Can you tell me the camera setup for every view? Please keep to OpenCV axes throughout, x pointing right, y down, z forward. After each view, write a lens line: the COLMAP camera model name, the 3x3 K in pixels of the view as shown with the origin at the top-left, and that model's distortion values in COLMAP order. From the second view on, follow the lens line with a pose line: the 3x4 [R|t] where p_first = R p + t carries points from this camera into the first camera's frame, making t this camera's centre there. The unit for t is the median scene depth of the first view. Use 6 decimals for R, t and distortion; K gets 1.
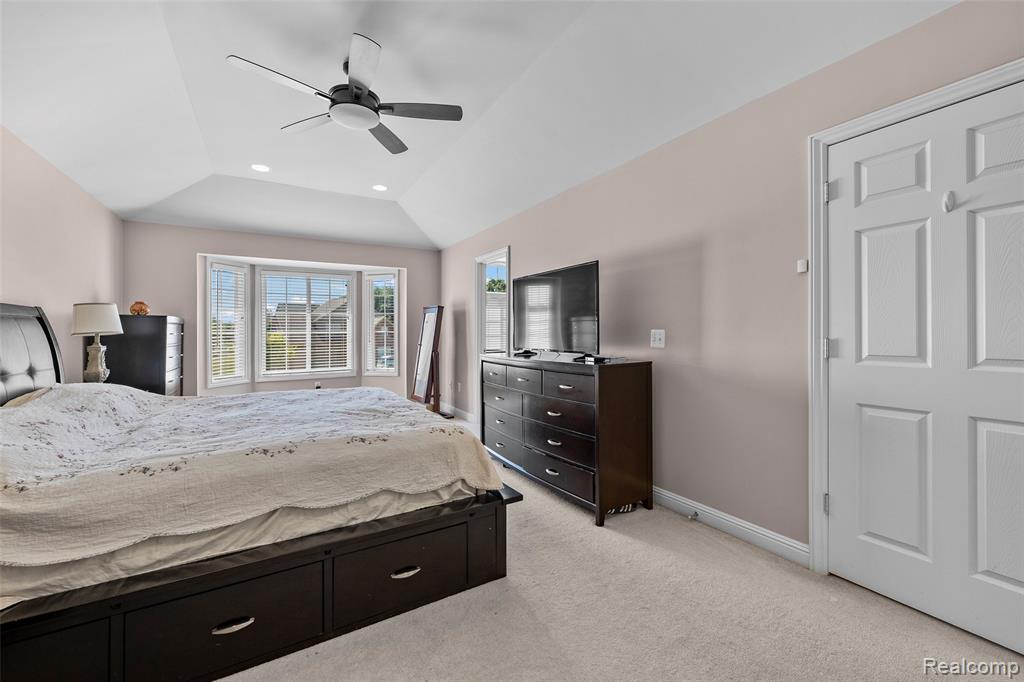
lens RADIAL K [[414.8, 0, 512.2], [0, 414.8, 334.2], [0, 0, 1]] dist [-0.001955, -0.000204]
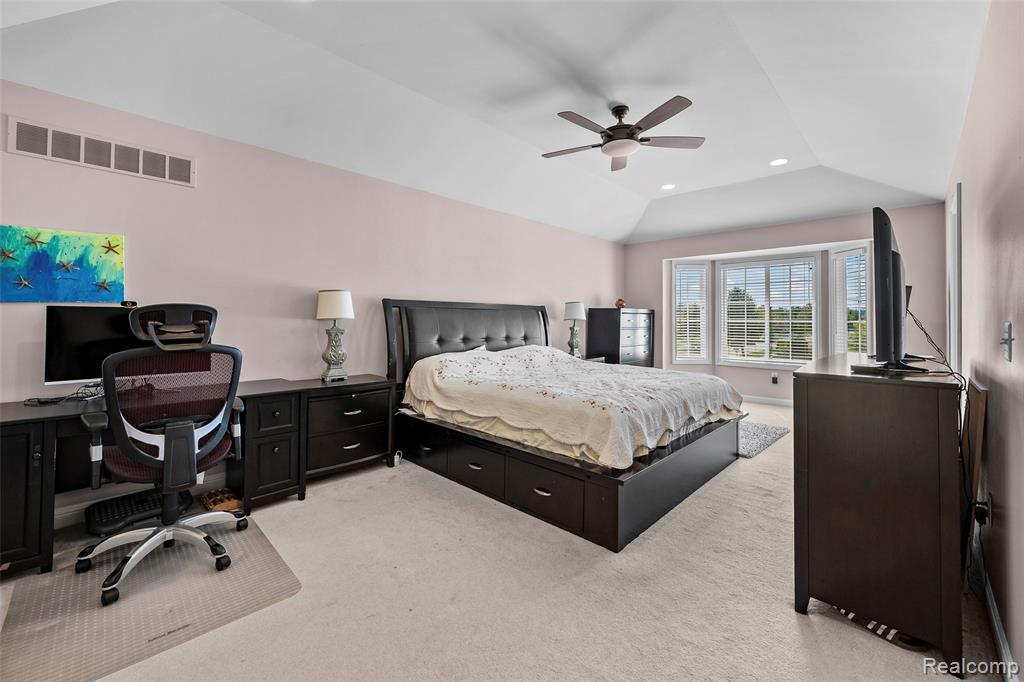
lens RADIAL K [[418.0, 0, 506.3], [0, 418.0, 314.0], [0, 0, 1]] dist [0.000399, 0.000114]
pose [[0.252045, -0.004070, -0.967707, 0.704677], [-0.015249, 0.999850, -0.008177, -0.007527], [0.967595, 0.016817, 0.251945, 0.336781]]
